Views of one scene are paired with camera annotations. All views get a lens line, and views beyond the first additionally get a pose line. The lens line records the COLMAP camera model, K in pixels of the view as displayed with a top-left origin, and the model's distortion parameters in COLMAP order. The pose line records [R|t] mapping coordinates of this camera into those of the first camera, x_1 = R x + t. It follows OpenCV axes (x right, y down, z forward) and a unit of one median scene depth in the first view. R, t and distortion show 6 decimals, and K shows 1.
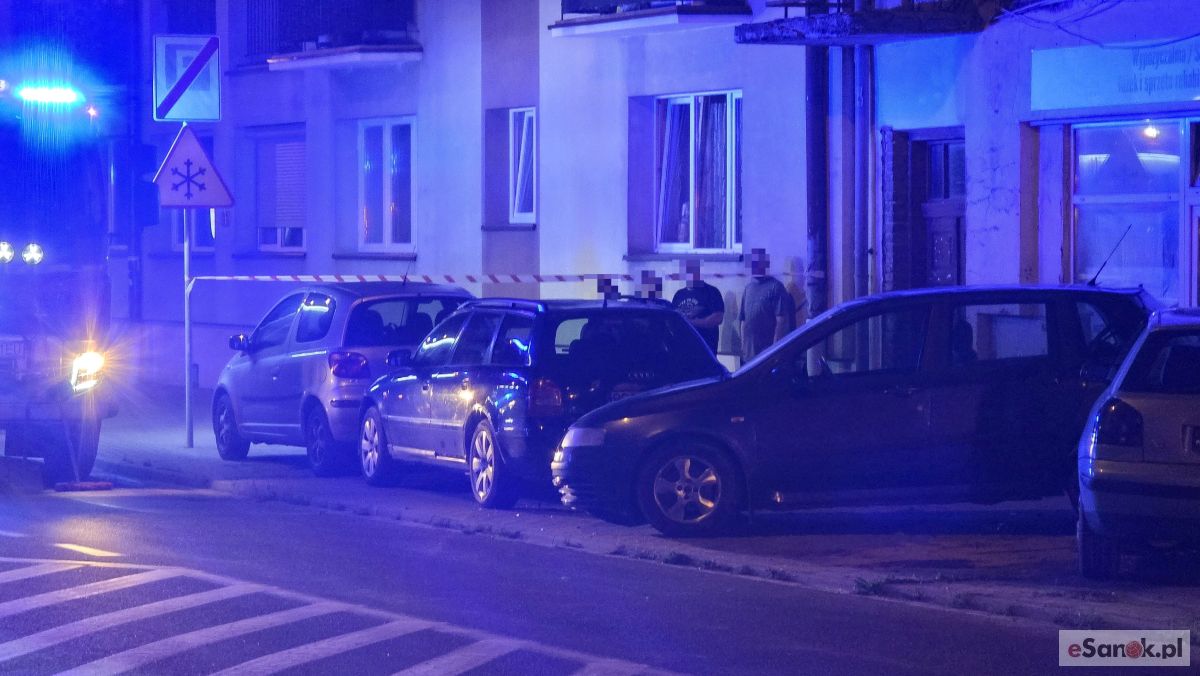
lens RADIAL K [[4135.2, 0, 599.9], [0, 4135.2, 339.1], [0, 0, 1]] dist [0.482772, 0.000000]
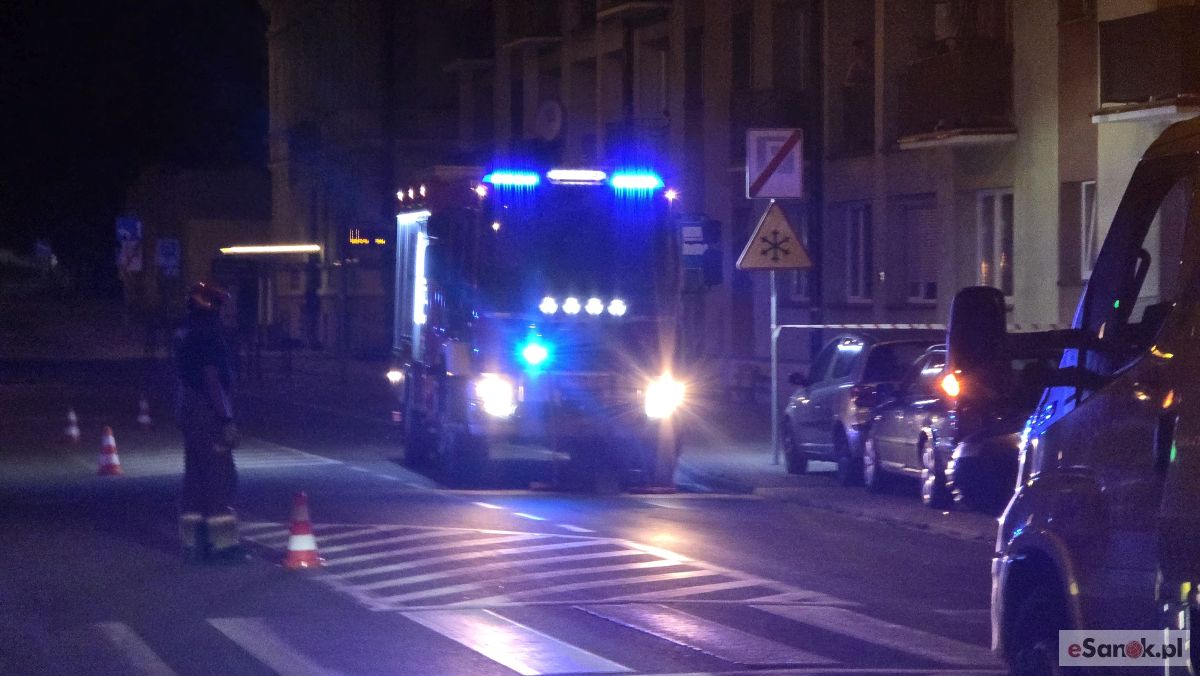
lens RADIAL K [[4135.2, 0, 599.4], [0, 4135.2, 337.8], [0, 0, 1]] dist [0.482772, 0.000000]
pose [[0.975196, 0.001302, -0.221340, 0.121449], [-0.003892, 0.999929, -0.011265, 0.002702], [0.221310, 0.011848, 0.975132, -0.203983]]
